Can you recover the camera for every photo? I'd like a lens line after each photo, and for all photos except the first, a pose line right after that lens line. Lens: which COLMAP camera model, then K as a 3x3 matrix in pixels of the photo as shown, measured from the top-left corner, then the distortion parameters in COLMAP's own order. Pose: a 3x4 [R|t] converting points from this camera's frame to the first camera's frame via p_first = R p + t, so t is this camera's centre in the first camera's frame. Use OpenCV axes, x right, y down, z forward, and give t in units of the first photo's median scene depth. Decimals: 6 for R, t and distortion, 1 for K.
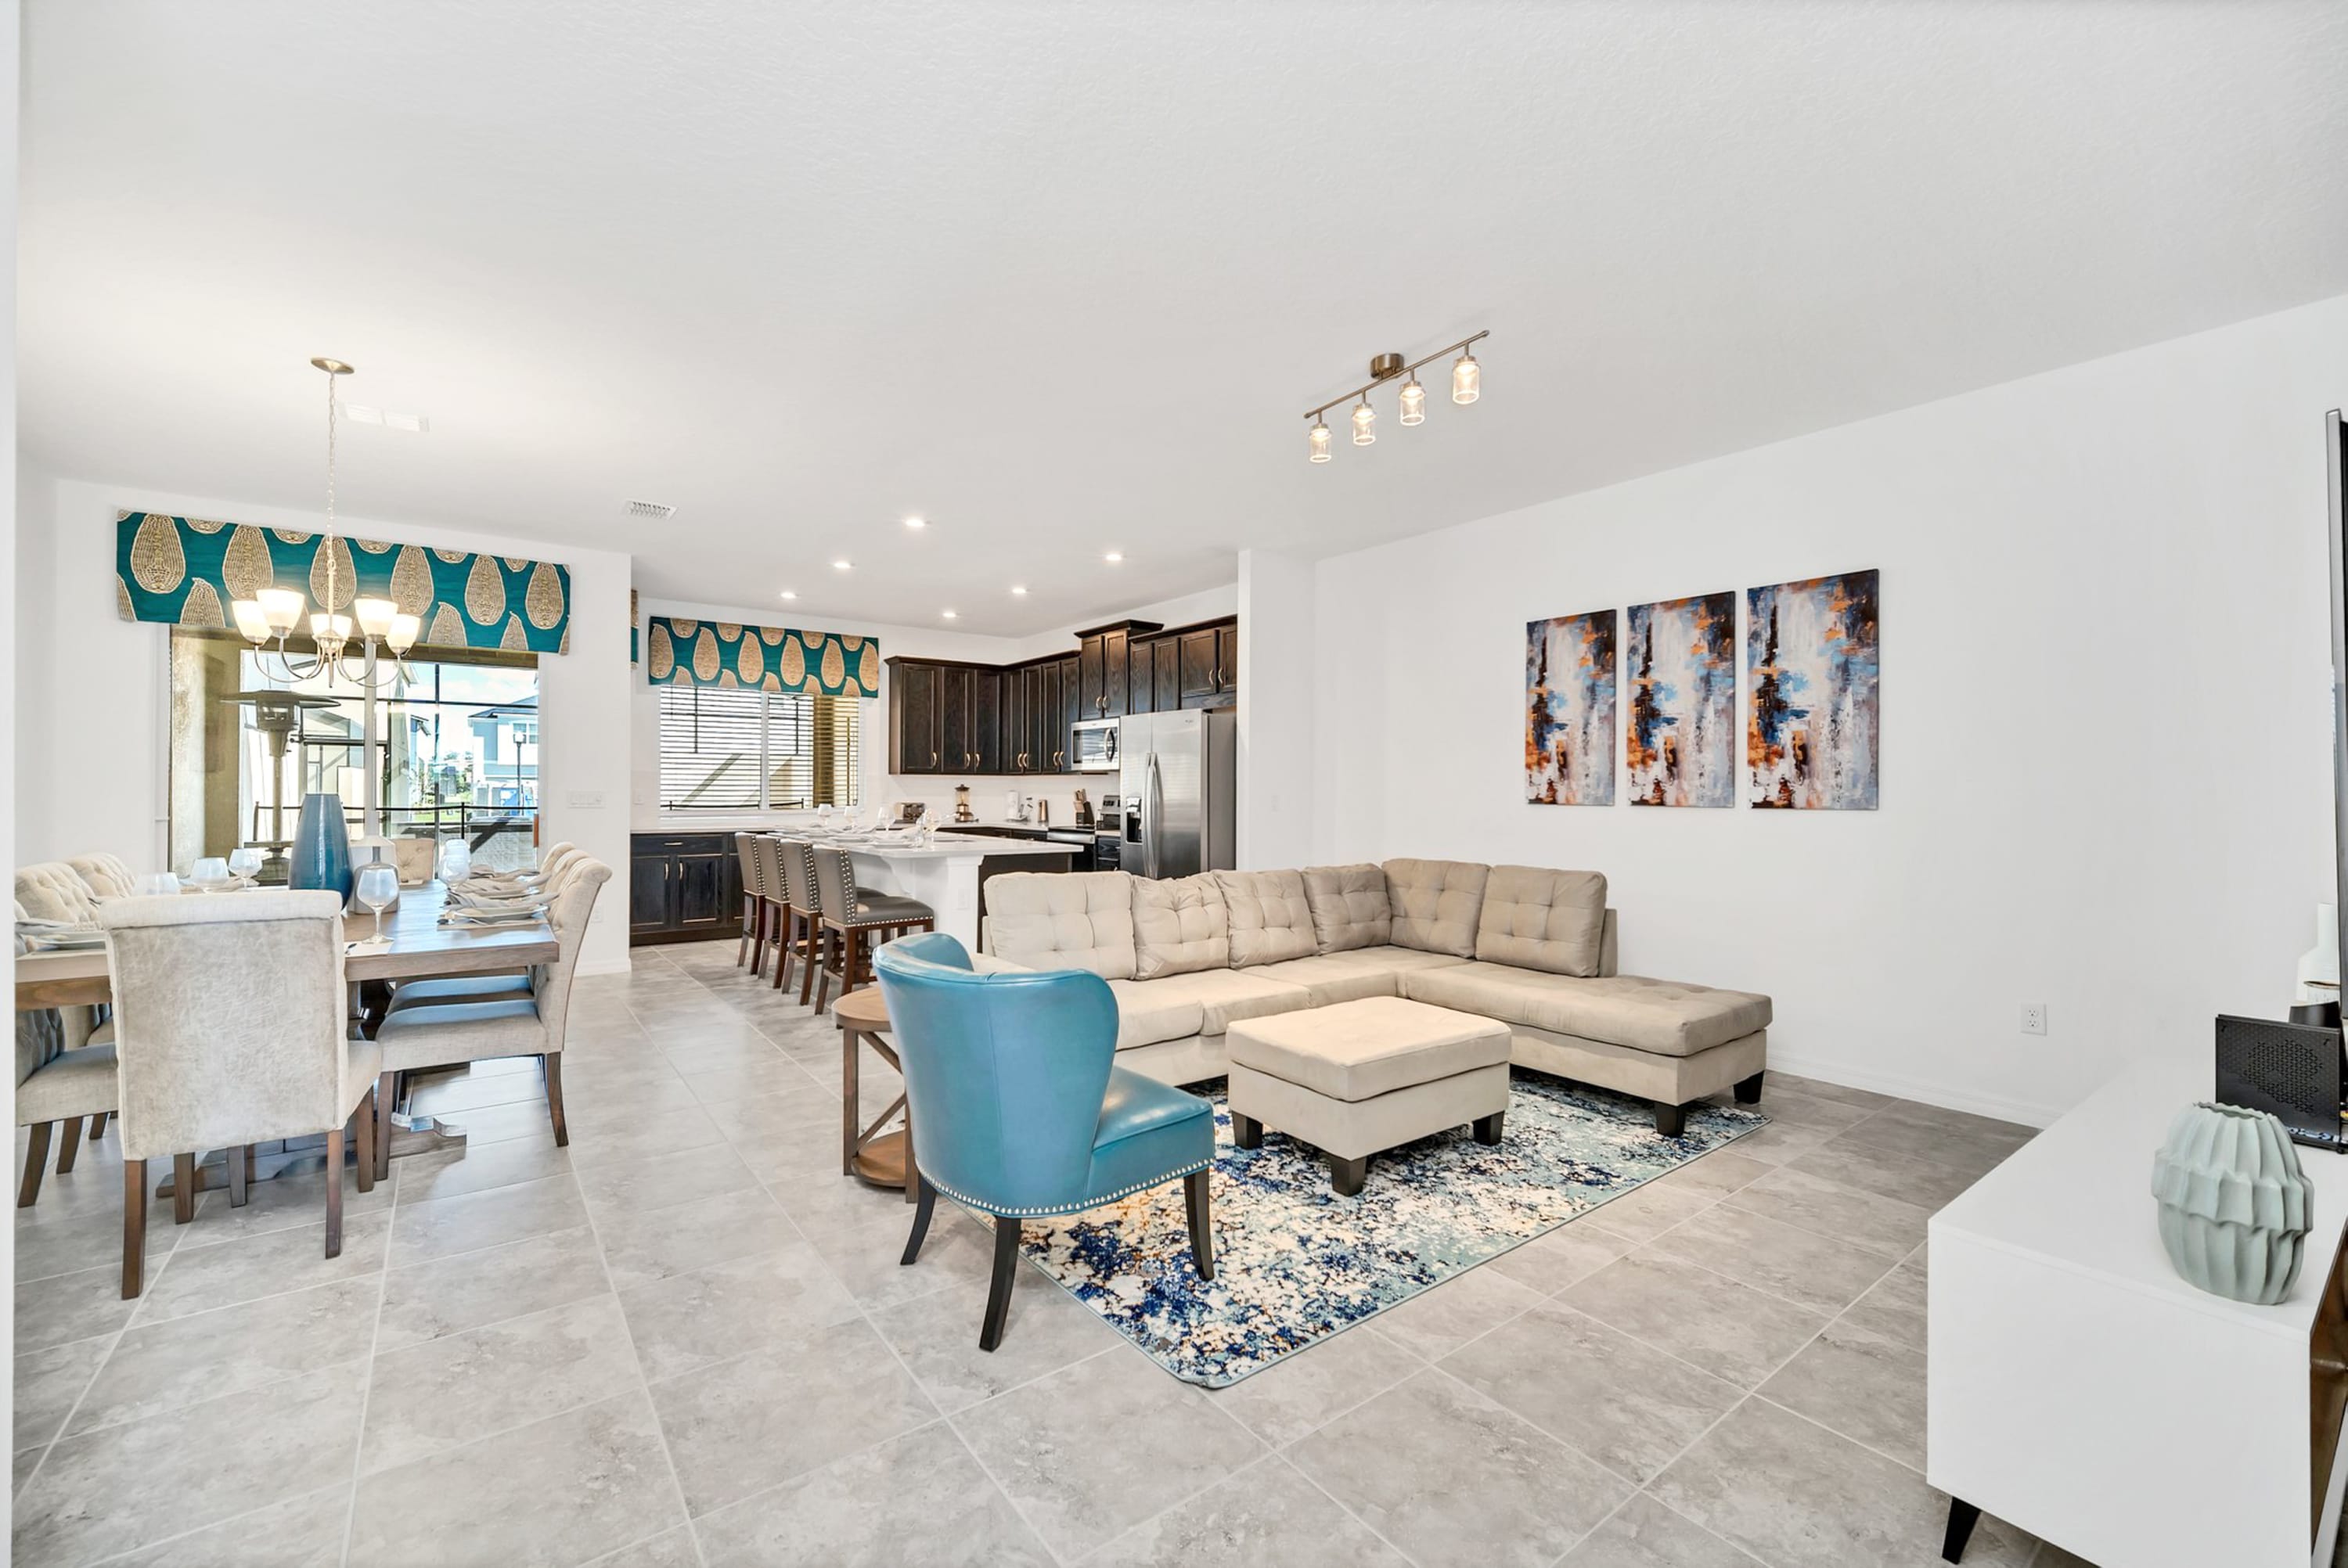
lens RADIAL K [[967.2, 0, 1136.7], [0, 967.2, 782.5], [0, 0, 1]] dist [-0.000919, -0.000110]
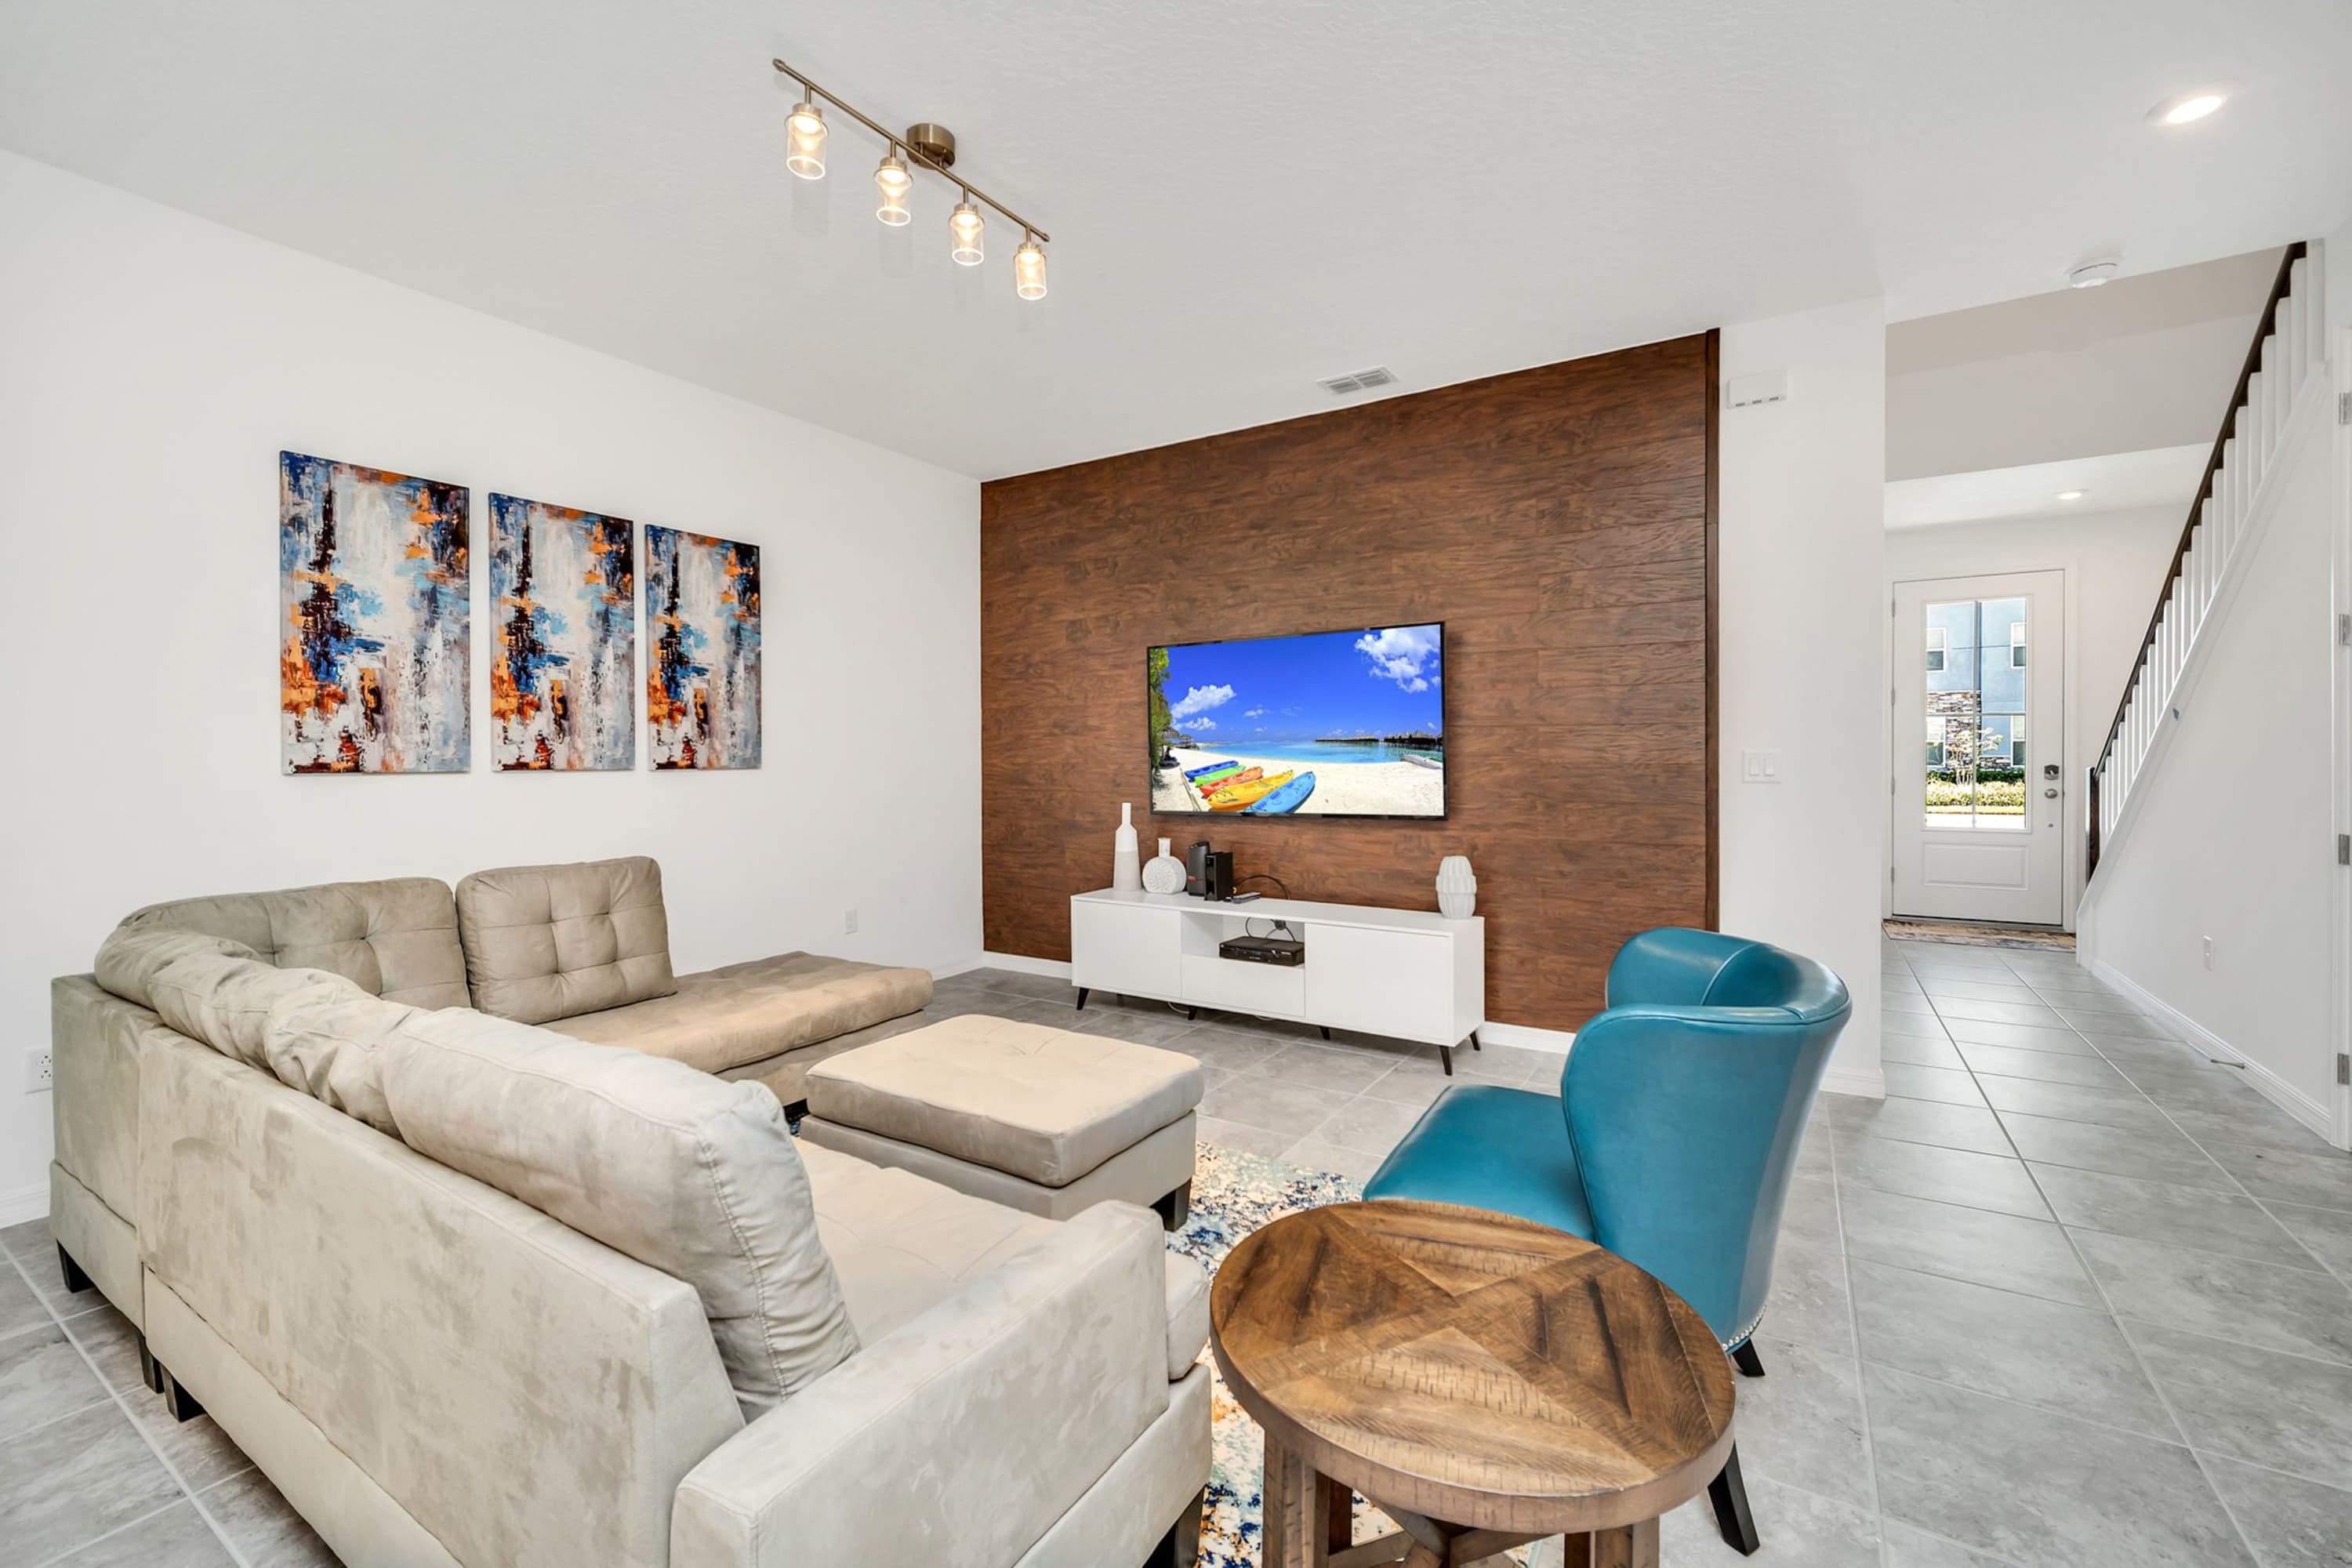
lens RADIAL K [[955.5, 0, 1165.1], [0, 955.5, 767.5], [0, 0, 1]] dist [0.000906, -0.000074]
pose [[-0.370204, -0.014072, 0.928844, -0.347651], [-0.004672, 0.999901, 0.013287, 0.009947], [-0.928939, 0.000579, -0.370233, 0.834593]]
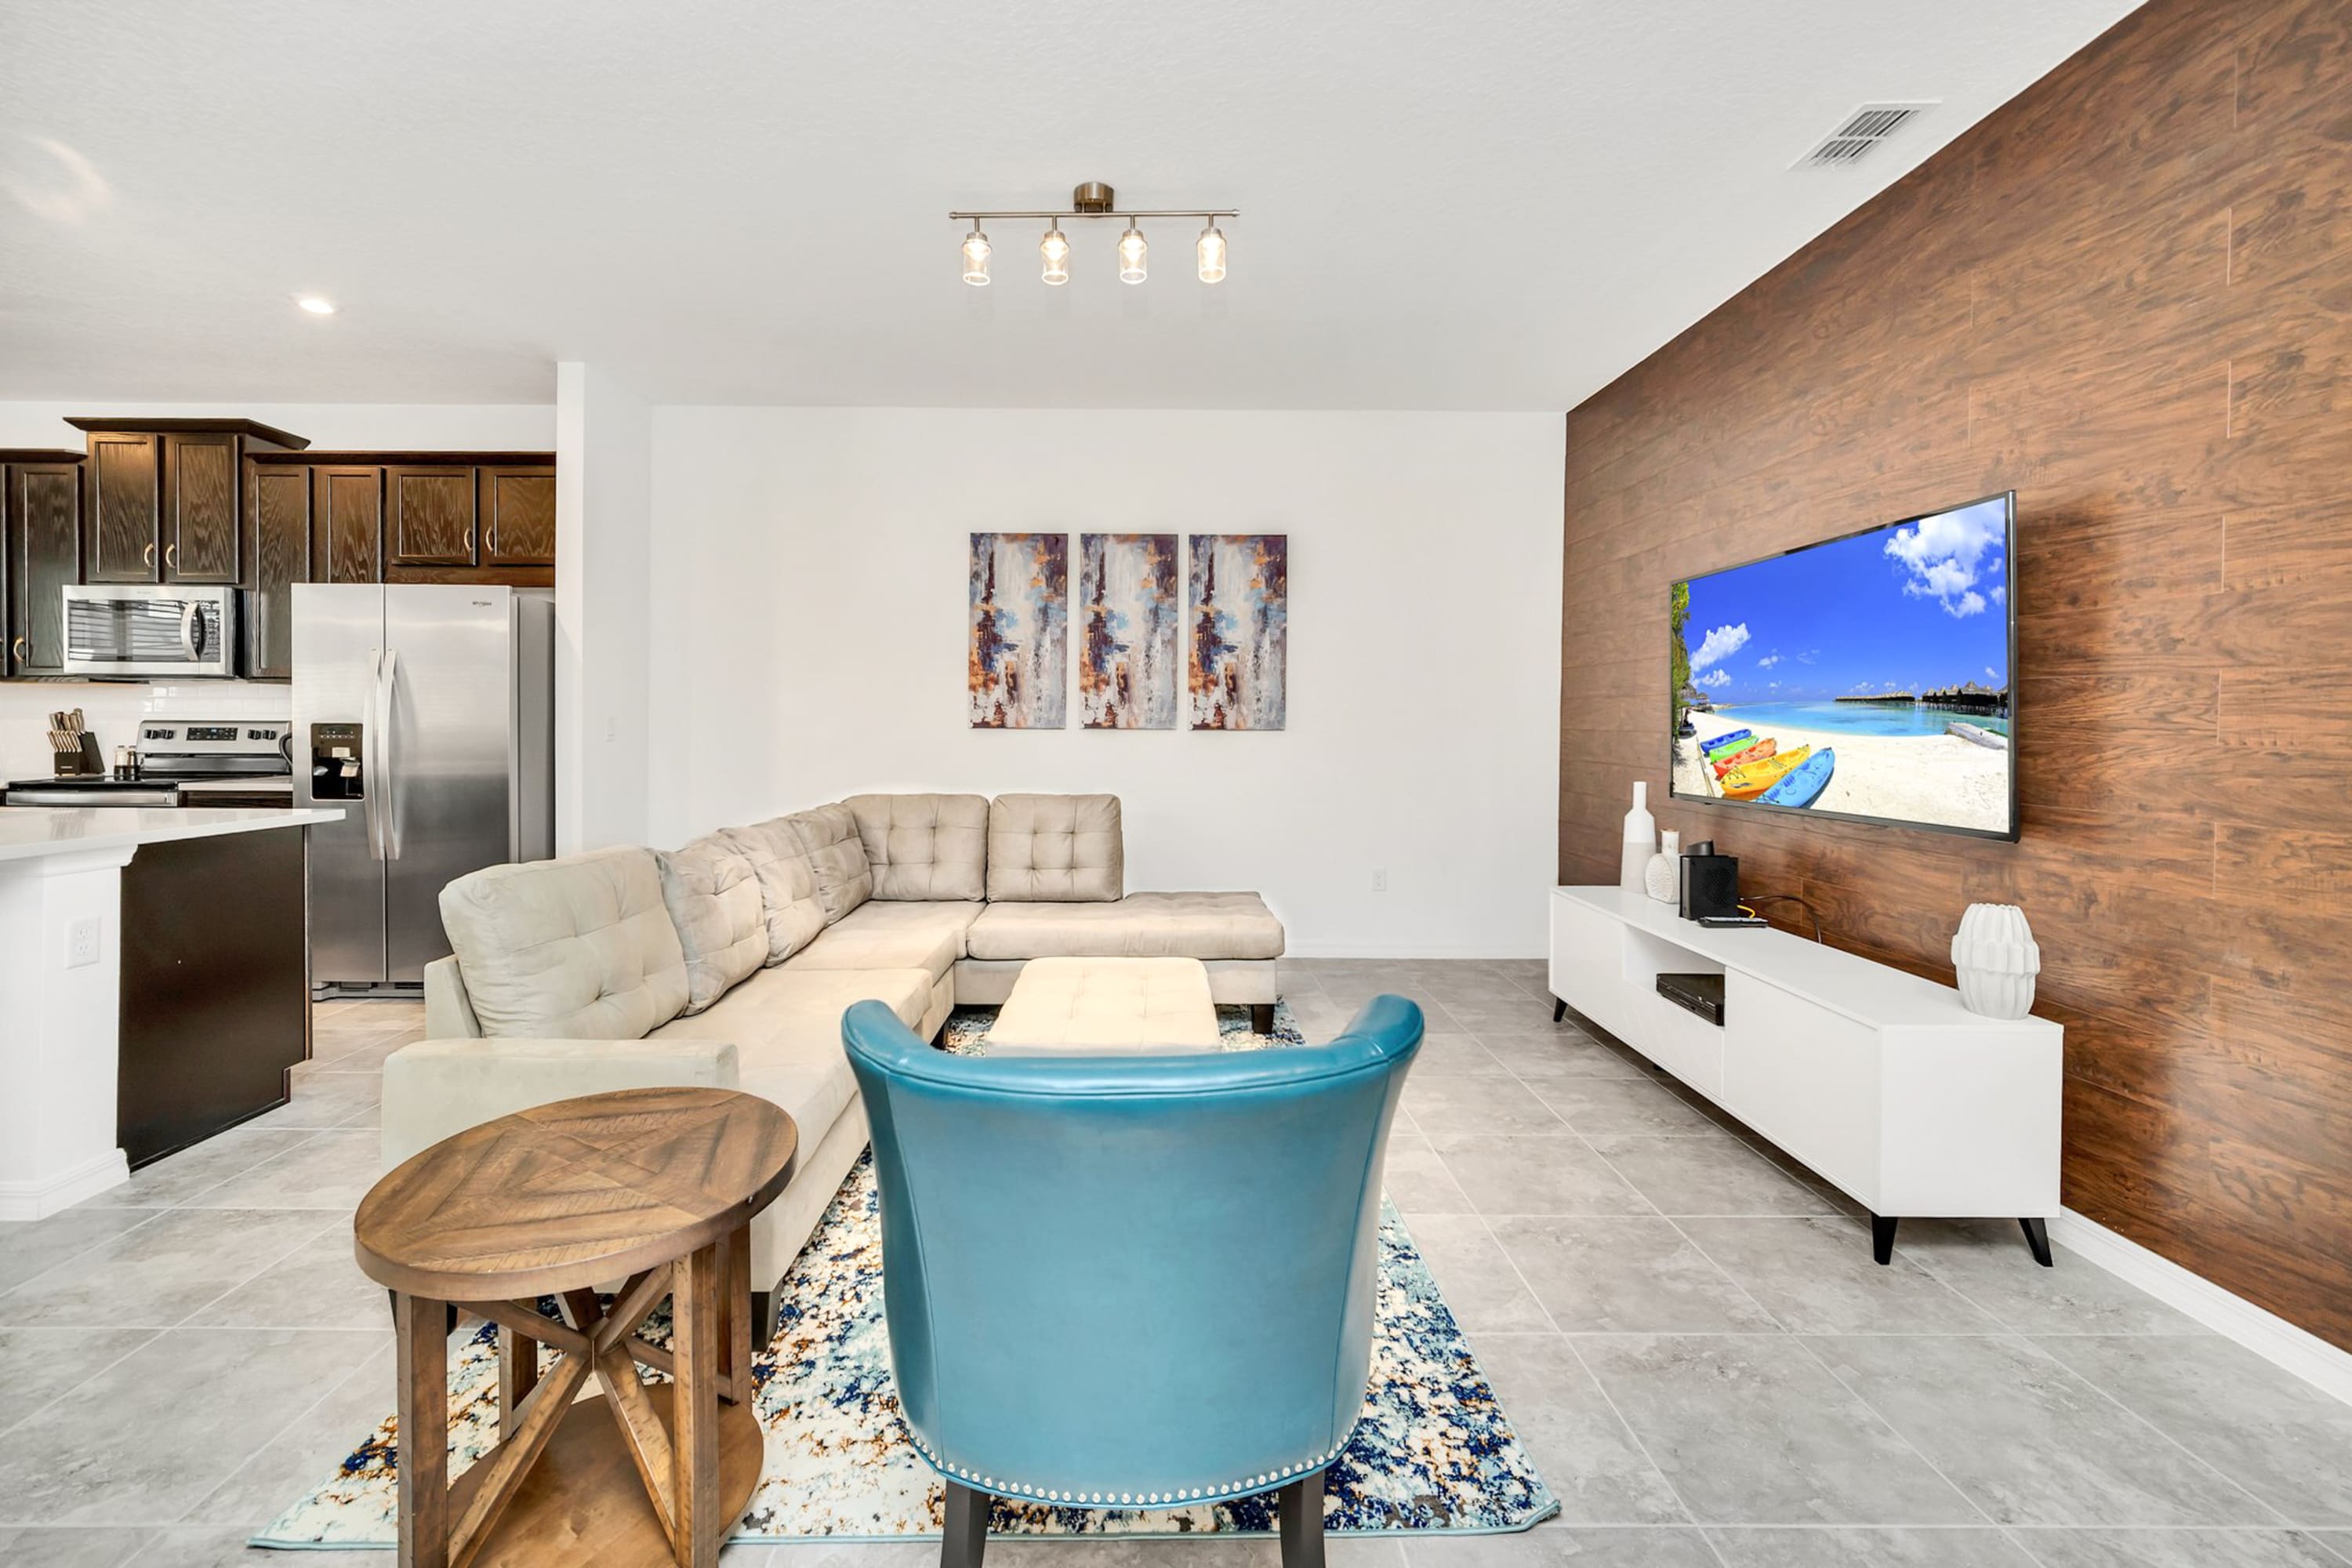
lens RADIAL K [[976.5, 0, 1157.7], [0, 976.5, 729.2], [0, 0, 1]] dist [0.000083, -0.000052]
pose [[0.573546, -0.009353, 0.819120, -0.302455], [-0.008029, 0.999823, 0.017038, 0.006533], [-0.819134, -0.016349, 0.573369, 0.355934]]
